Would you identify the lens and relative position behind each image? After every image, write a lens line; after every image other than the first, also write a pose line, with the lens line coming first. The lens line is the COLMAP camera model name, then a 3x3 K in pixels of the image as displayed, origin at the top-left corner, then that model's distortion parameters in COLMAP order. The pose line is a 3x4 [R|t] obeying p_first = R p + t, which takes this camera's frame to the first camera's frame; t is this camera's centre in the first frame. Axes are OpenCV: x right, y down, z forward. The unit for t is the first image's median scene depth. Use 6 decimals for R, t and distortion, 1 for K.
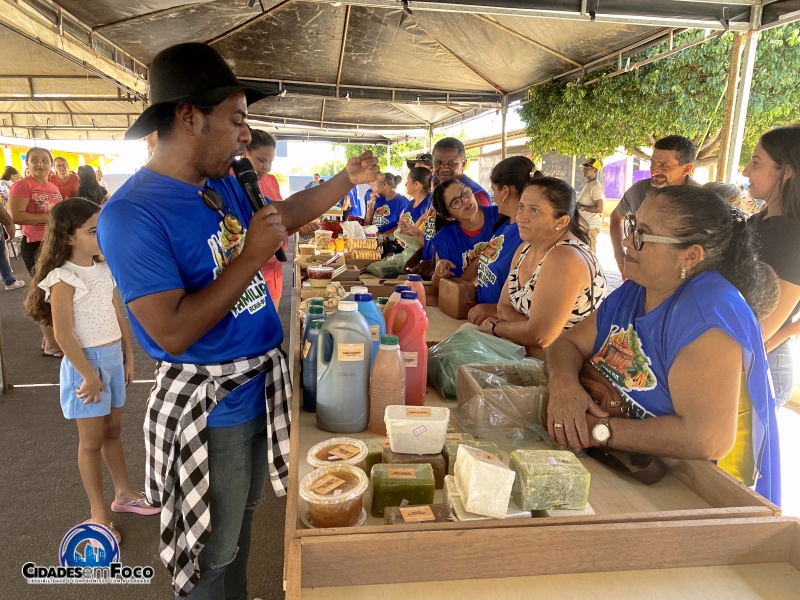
lens RADIAL K [[603.7, 0, 400.0], [0, 603.7, 300.0], [0, 0, 1]] dist [0.016847, -0.007349]
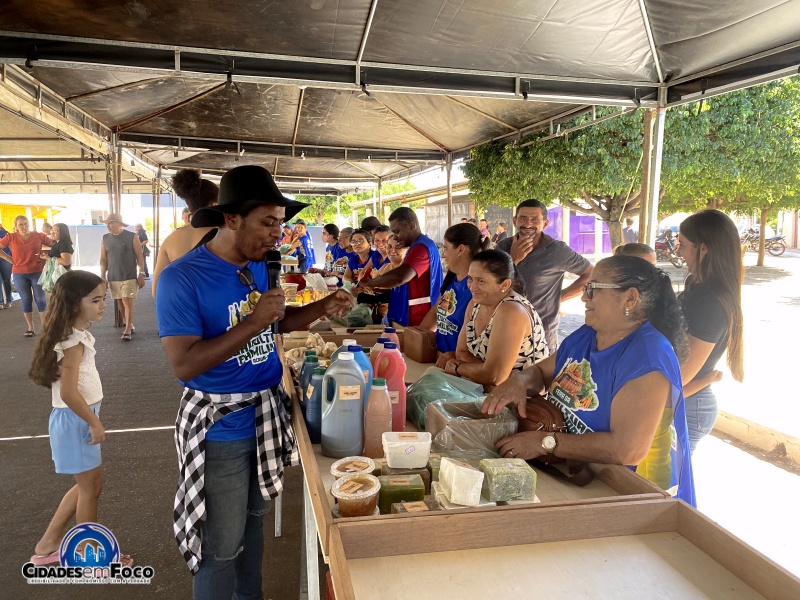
lens RADIAL K [[600.4, 0, 386.3], [0, 600.4, 295.8], [0, 0, 1]] dist [0.073066, -0.137466]
pose [[0.997742, -0.020482, 0.063969, -0.025258], [0.025501, 0.996574, -0.078670, -0.004879], [-0.062139, 0.080124, 0.994846, -0.089934]]
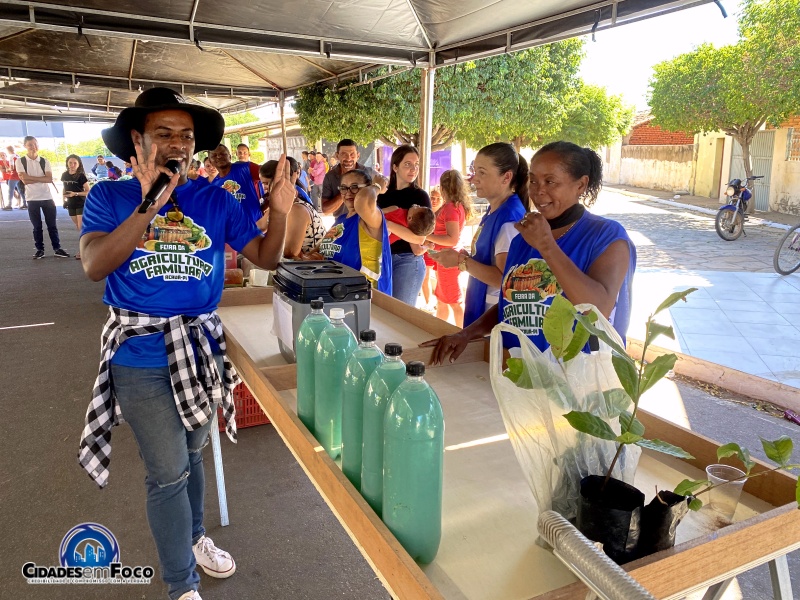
lens RADIAL K [[607.2, 0, 391.8], [0, 607.2, 297.6], [0, 0, 1]] dist [0.002137, -0.002717]
pose [[0.949260, -0.078341, 0.304579, -0.032584], [0.069006, 0.996761, 0.041311, 0.067856], [-0.306829, -0.018197, 0.951591, -0.433149]]
